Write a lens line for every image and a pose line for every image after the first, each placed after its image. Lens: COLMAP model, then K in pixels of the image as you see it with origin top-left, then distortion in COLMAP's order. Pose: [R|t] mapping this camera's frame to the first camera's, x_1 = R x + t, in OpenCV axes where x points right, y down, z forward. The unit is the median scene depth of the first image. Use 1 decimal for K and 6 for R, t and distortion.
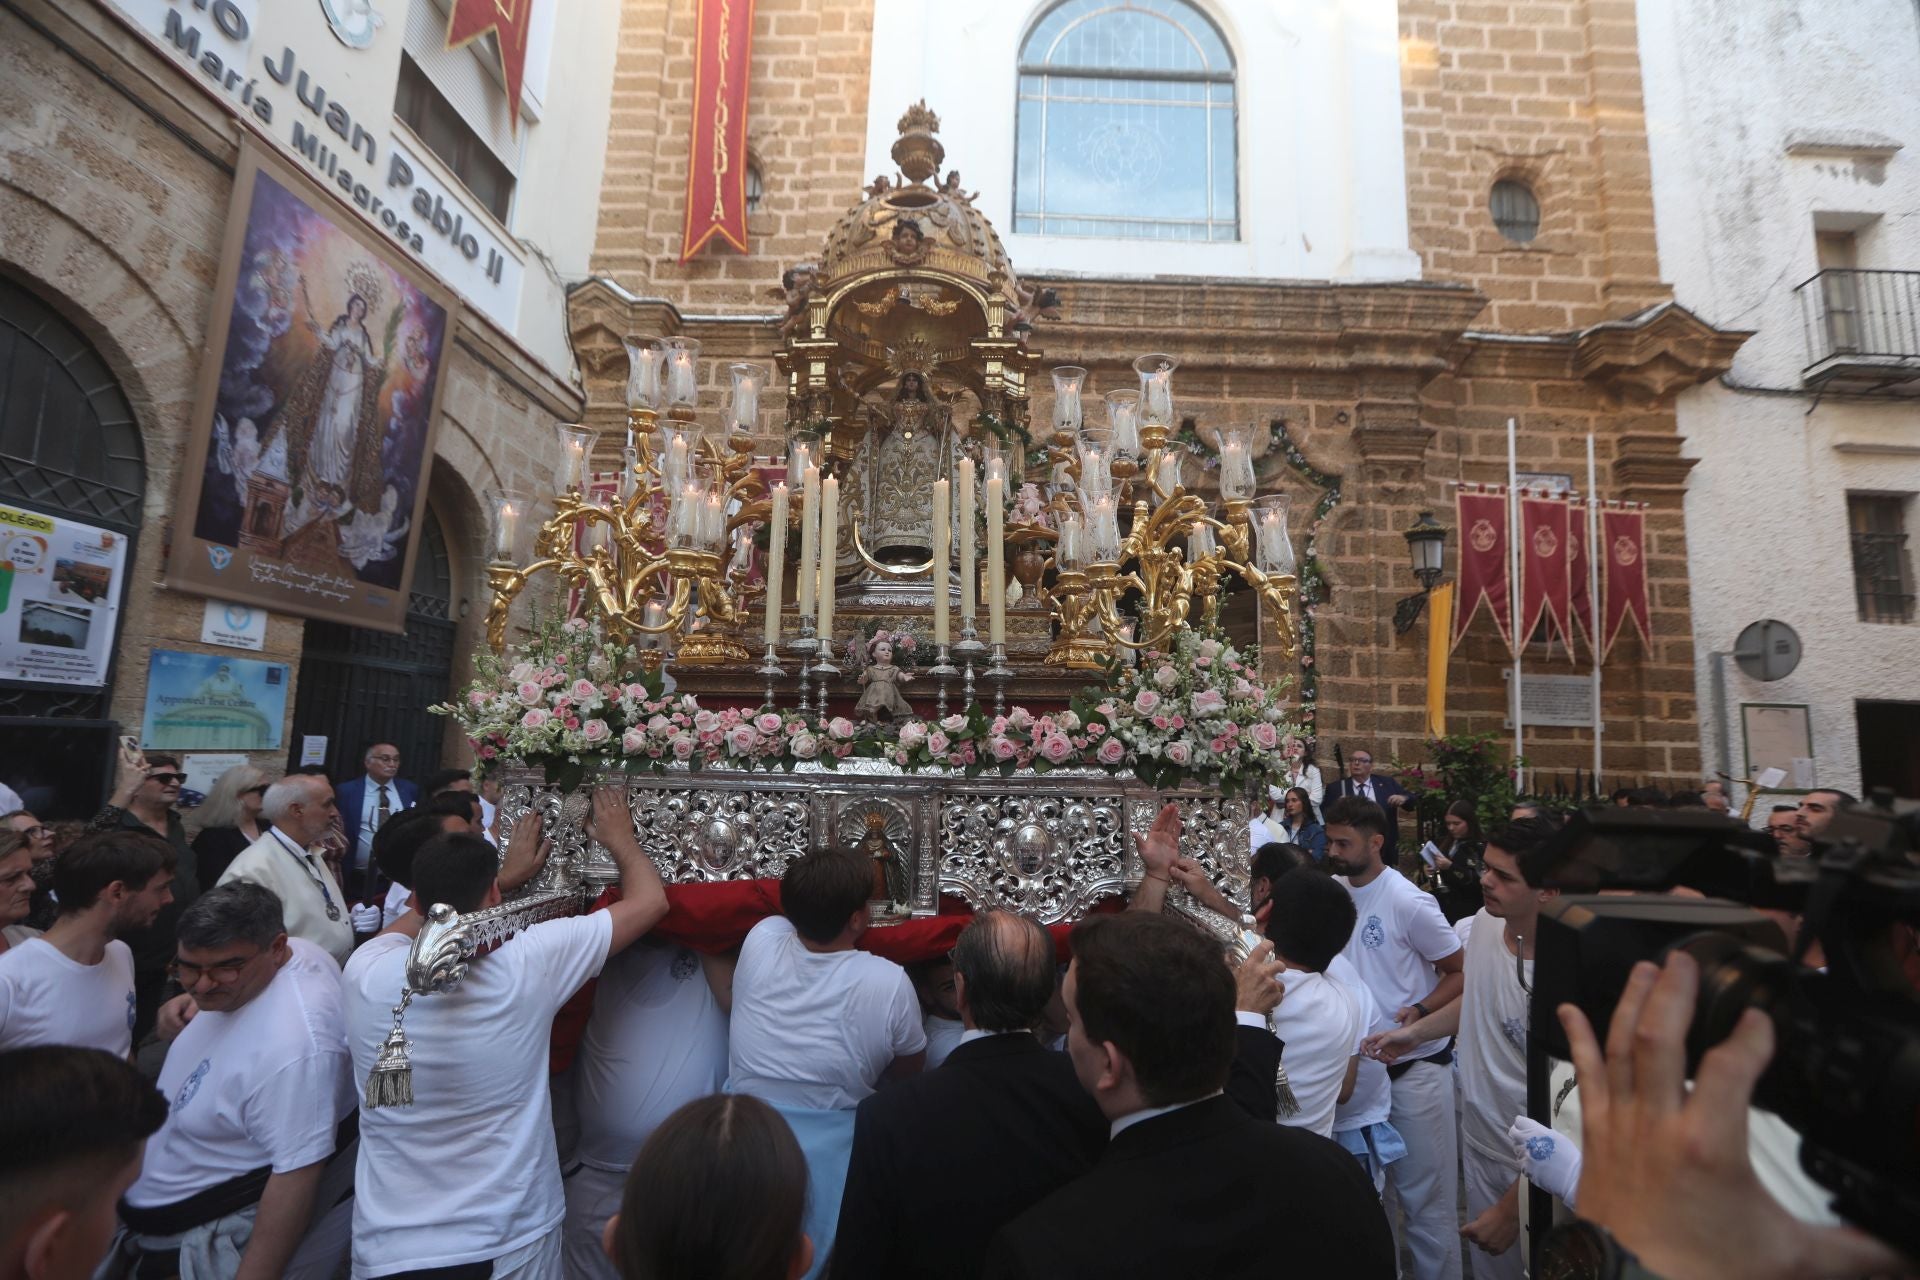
lens RADIAL K [[879.5, 0, 988.5], [0, 879.5, 631.5], [0, 0, 1]] dist [-0.067155, 0.041366]
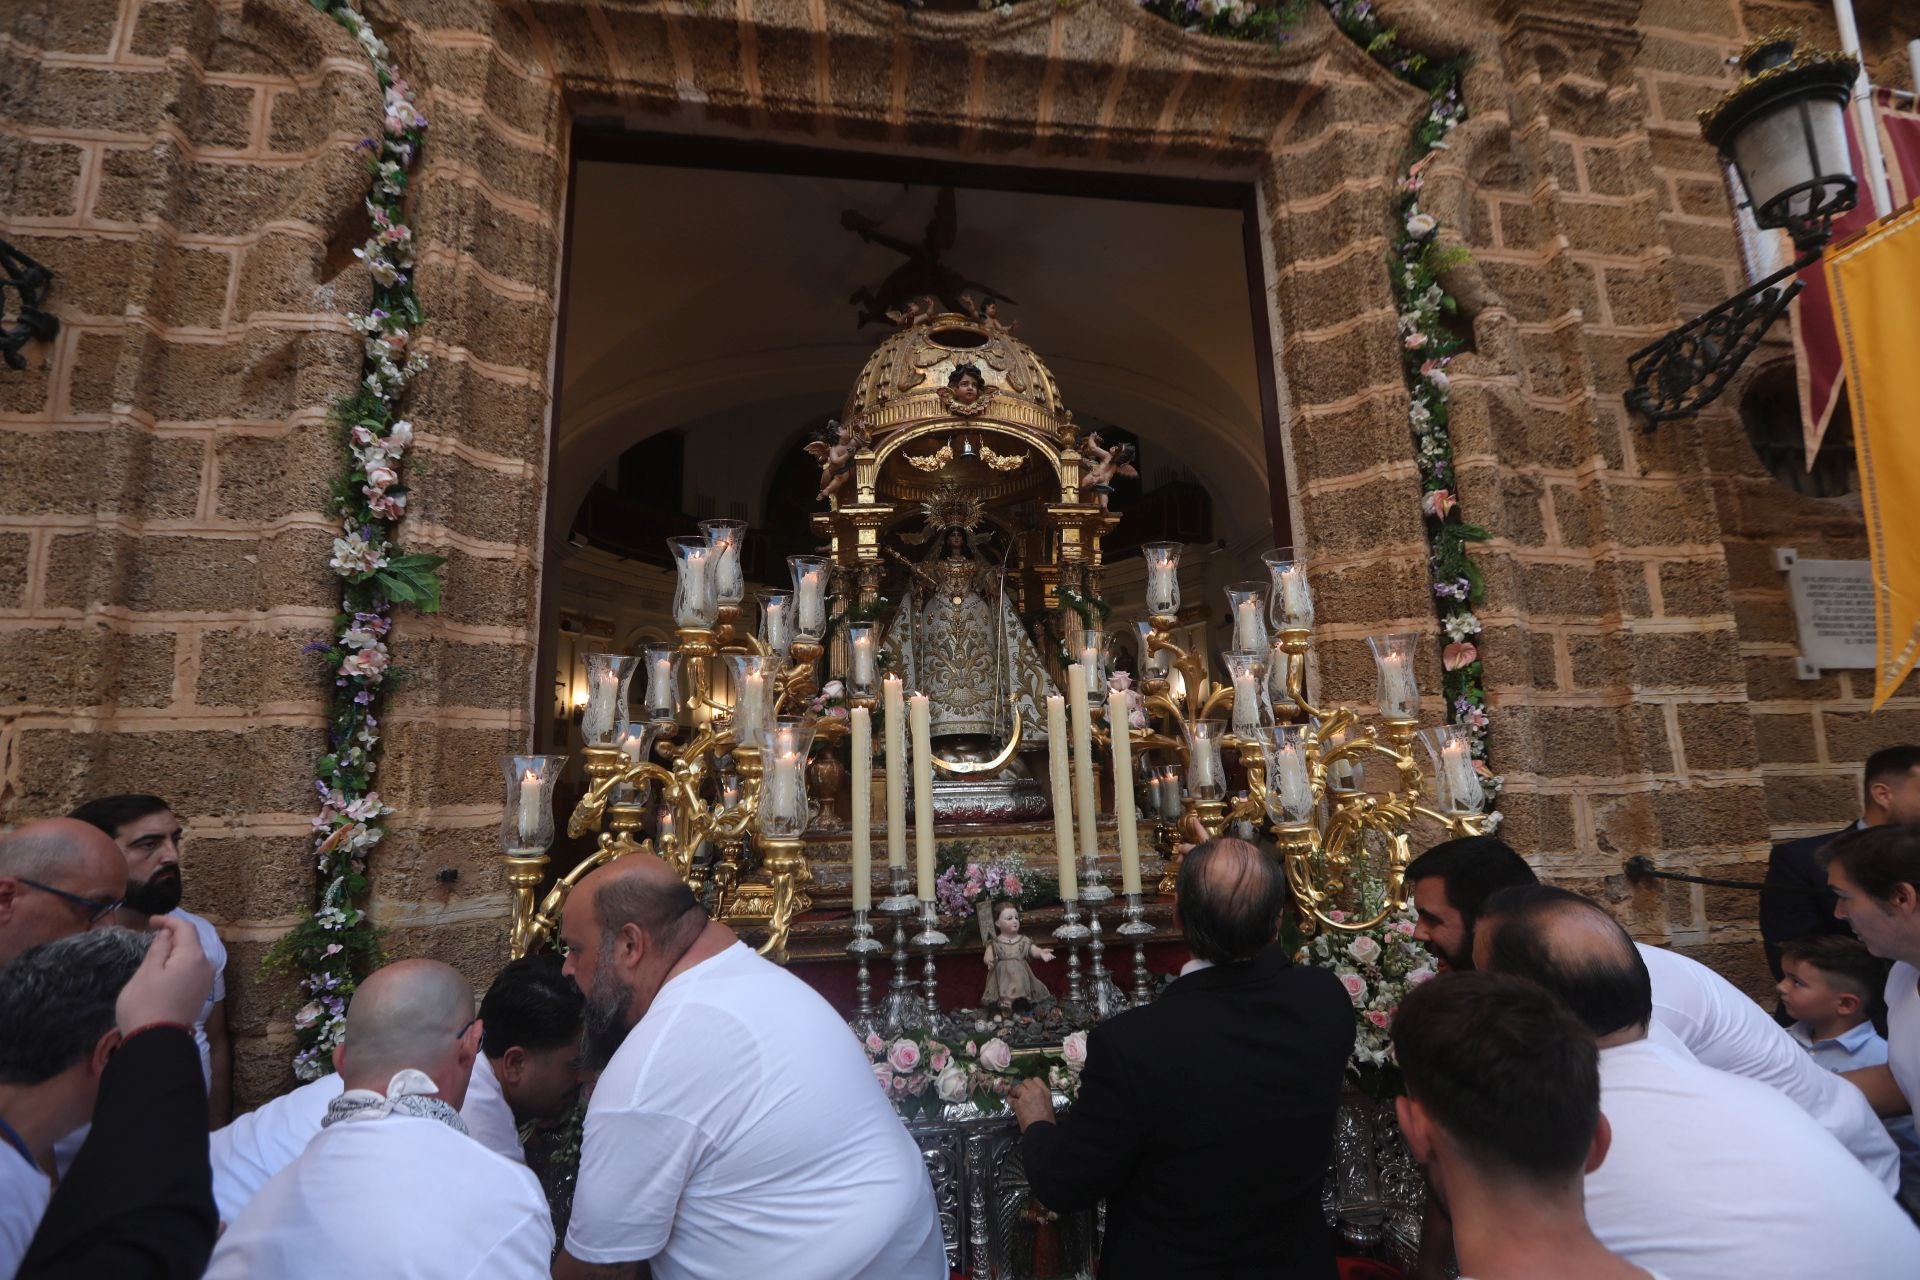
lens RADIAL K [[879.5, 0, 988.5], [0, 879.5, 631.5], [0, 0, 1]] dist [-0.067155, 0.041366]
pose [[0.993022, -0.023542, 0.115553, -0.236871], [0.029439, 0.998335, -0.049596, -0.216423], [-0.114193, 0.052652, 0.992062, 0.186479]]
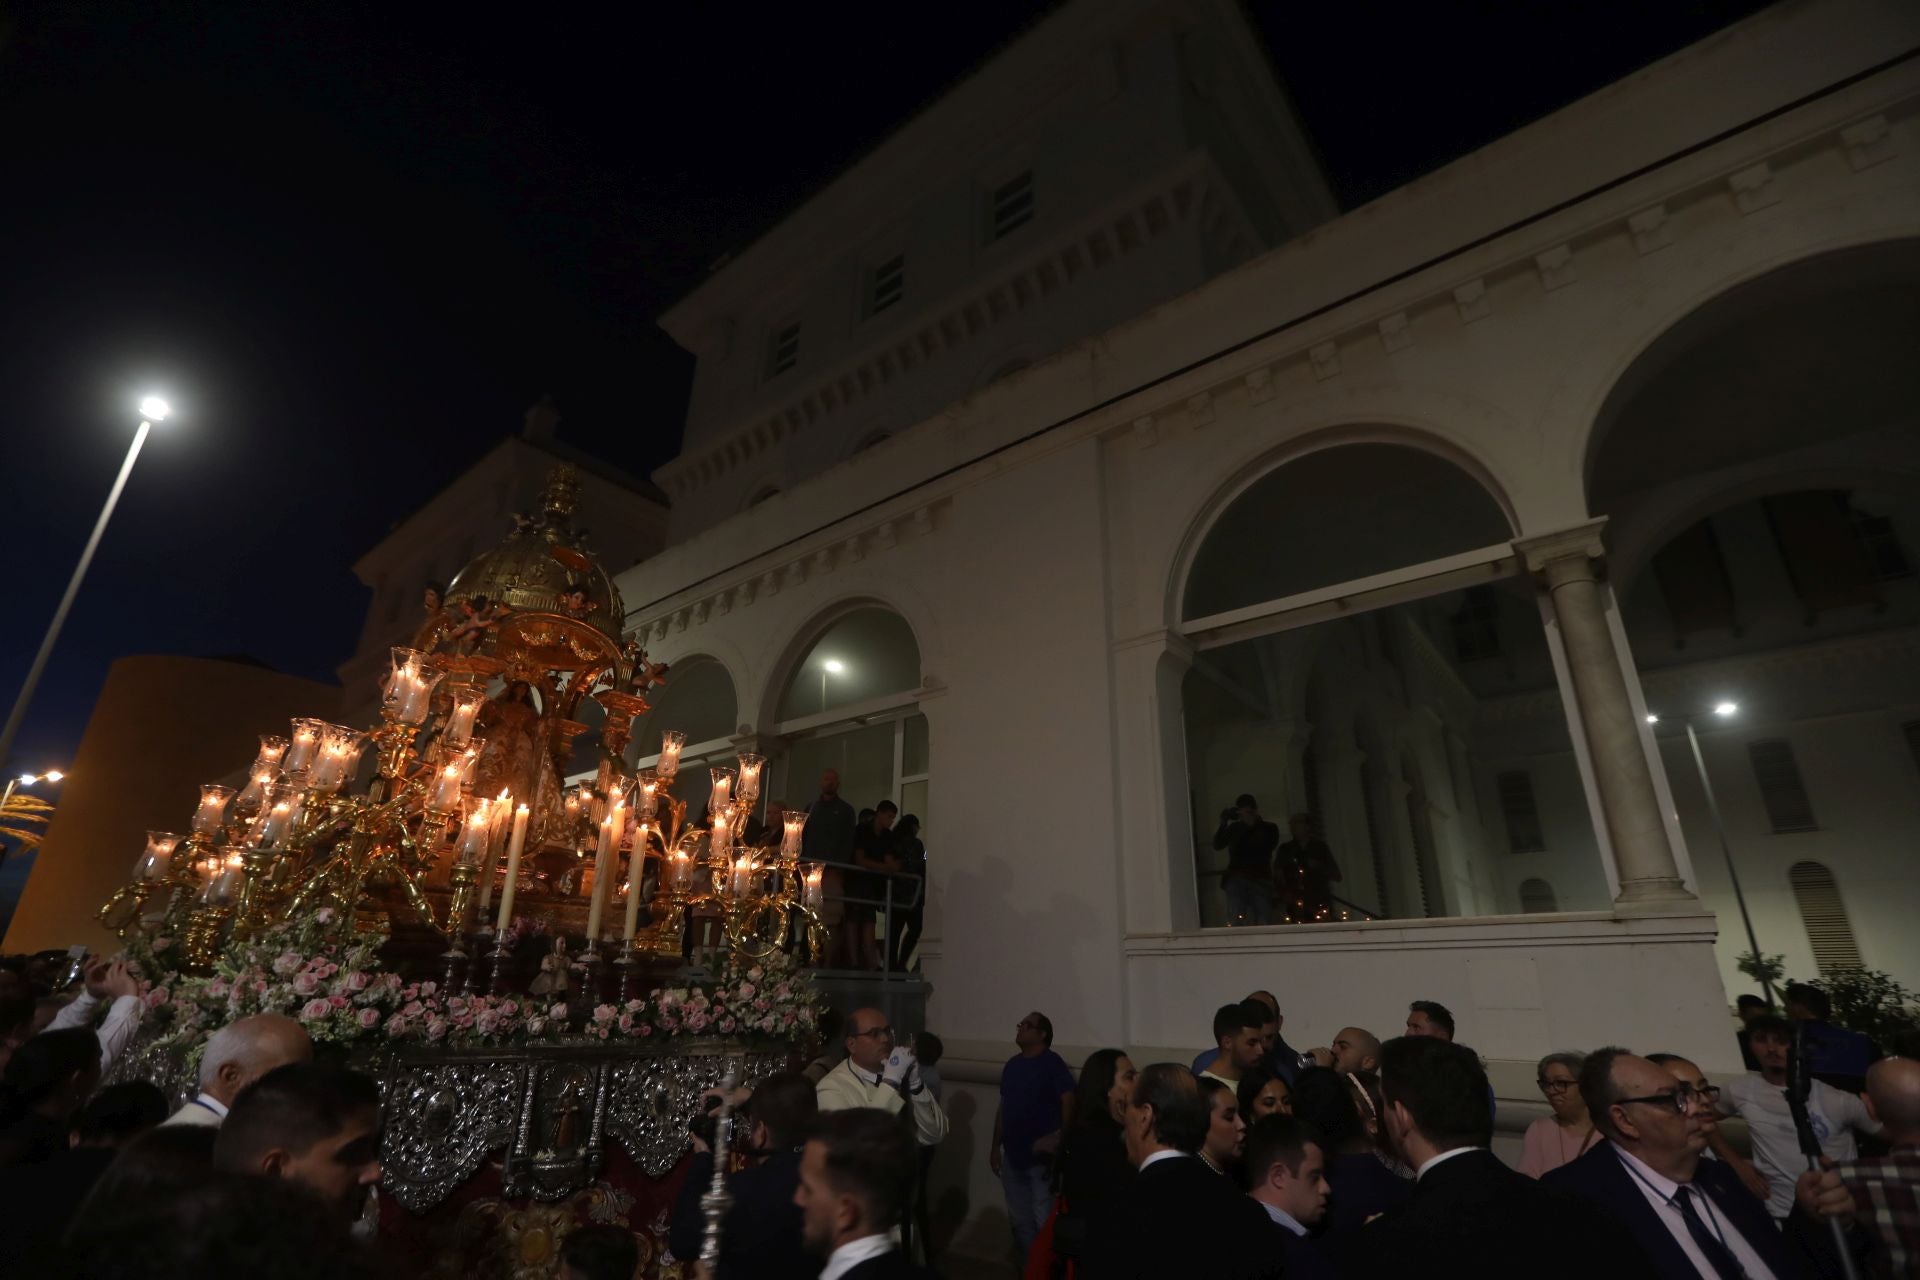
lens RADIAL K [[879.5, 0, 988.5], [0, 879.5, 631.5], [0, 0, 1]] dist [-0.067155, 0.041366]
pose [[0.647421, 0.287113, 0.705983, -0.794053], [-0.112490, 0.952179, -0.284078, -0.137352], [-0.753785, 0.104501, 0.648758, -0.409702]]
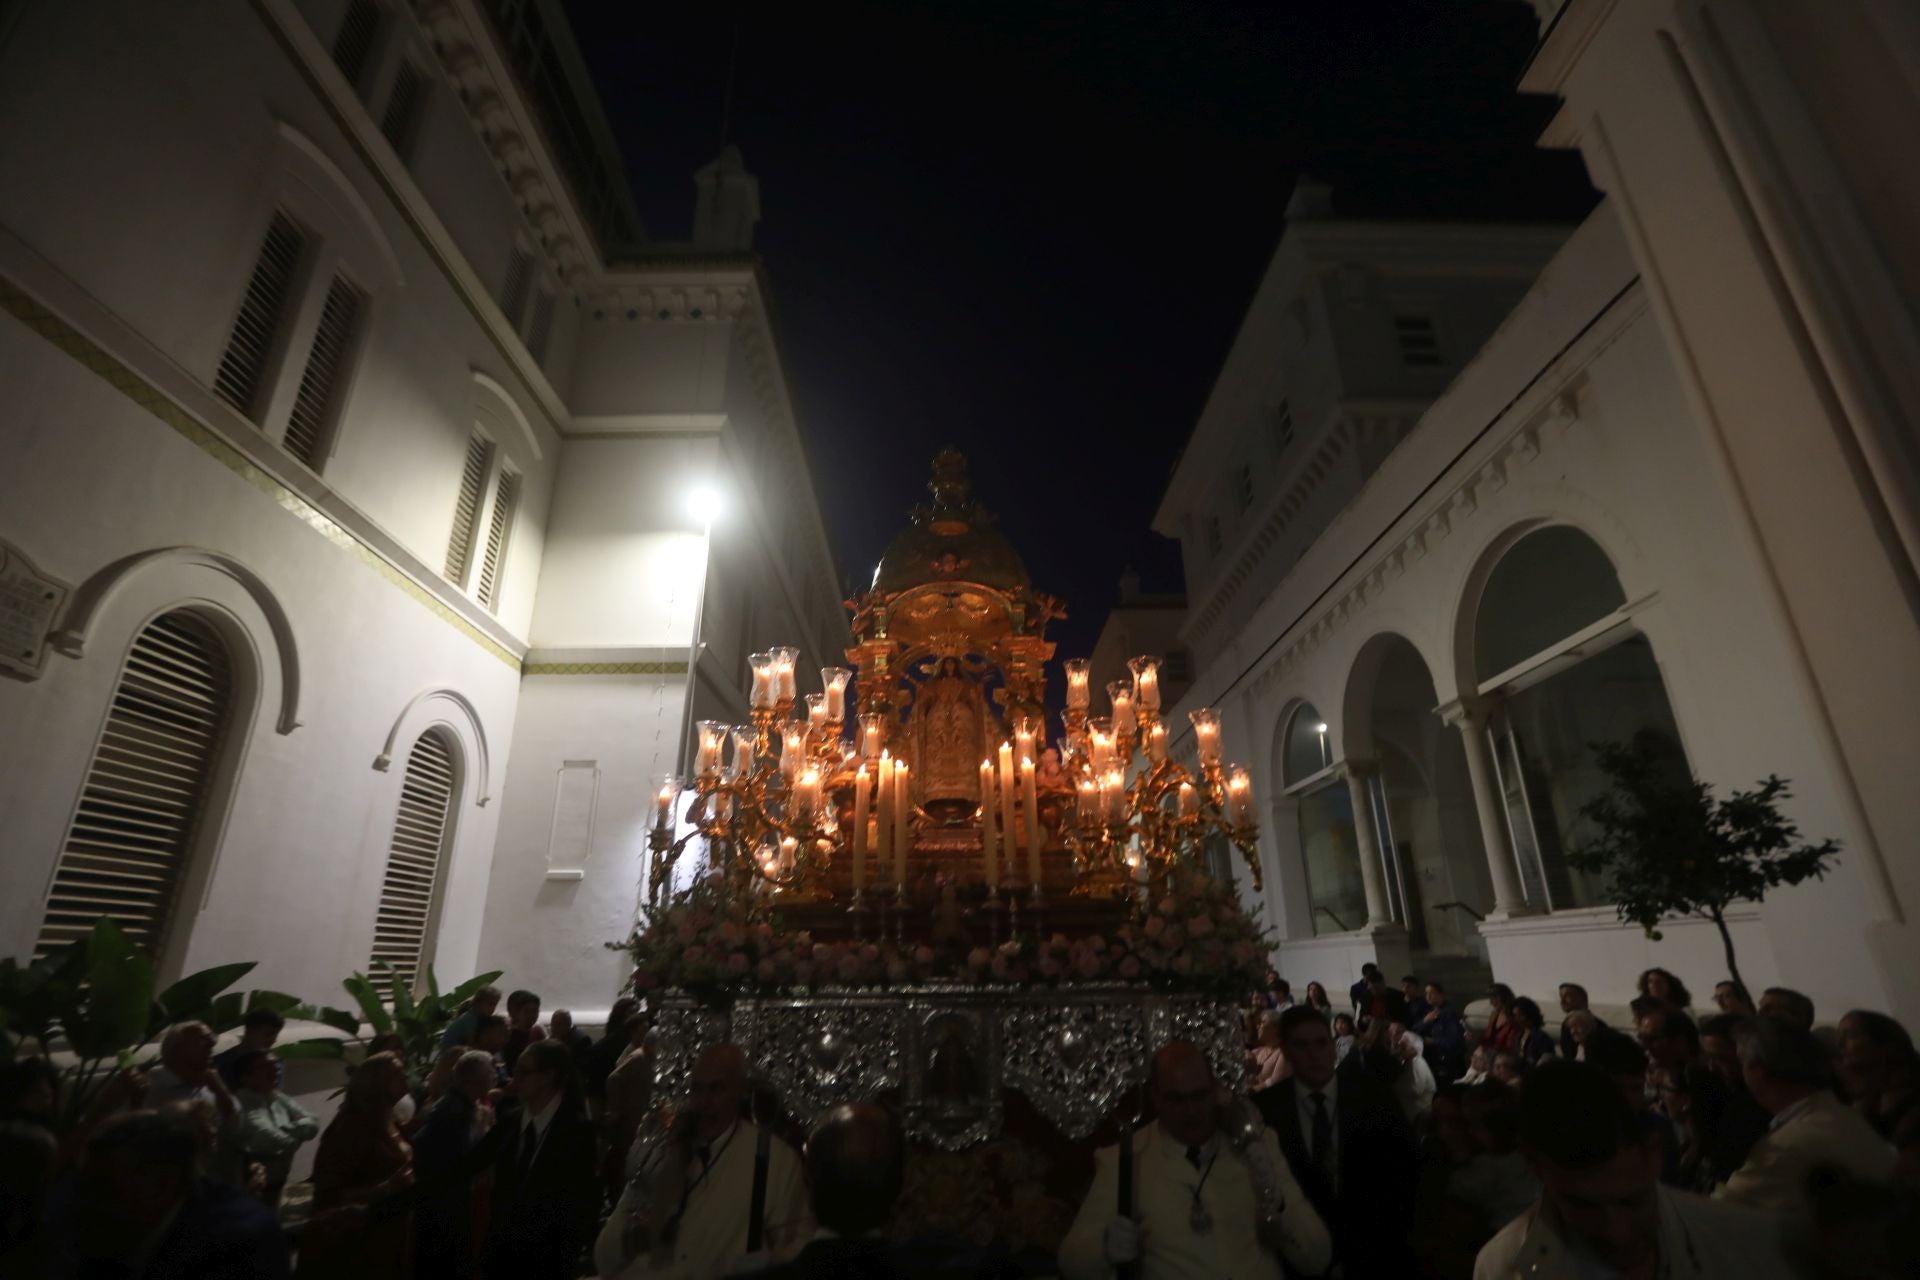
lens RADIAL K [[879.5, 0, 988.5], [0, 879.5, 631.5], [0, 0, 1]] dist [-0.067155, 0.041366]
pose [[0.999583, -0.026690, 0.011063, -0.067558], [0.028541, 0.971701, -0.234484, -0.048035], [-0.004491, 0.234702, 0.972057, -0.354971]]
